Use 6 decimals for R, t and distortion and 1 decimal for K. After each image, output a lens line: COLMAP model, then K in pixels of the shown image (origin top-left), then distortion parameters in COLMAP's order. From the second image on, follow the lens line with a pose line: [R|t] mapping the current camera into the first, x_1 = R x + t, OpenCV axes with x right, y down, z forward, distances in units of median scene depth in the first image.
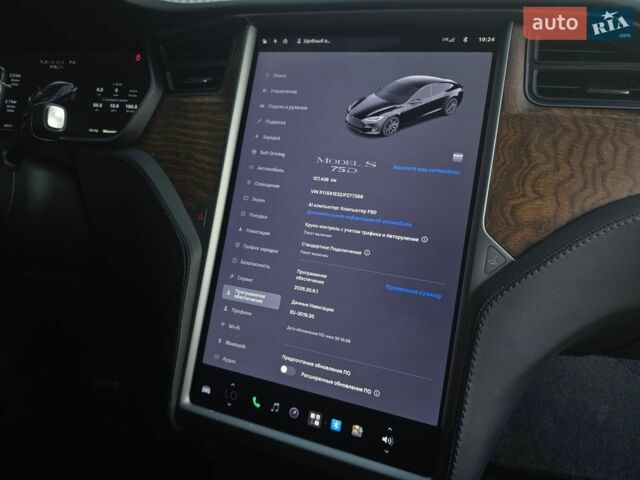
lens RADIAL K [[442.0, 0, 320.0], [0, 442.0, 240.0], [0, 0, 1]] dist [-0.001067, -0.005470]
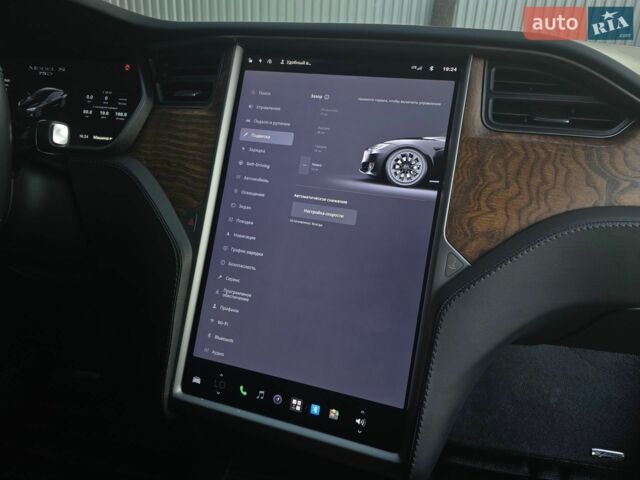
lens RADIAL K [[442.0, 0, 320.0], [0, 442.0, 240.0], [0, 0, 1]] dist [-0.001067, -0.005470]
pose [[0.998392, 0.003171, 0.056596, -0.015593], [-0.004530, 0.999704, 0.023886, -0.037381], [-0.056503, -0.024104, 0.998111, -0.106641]]
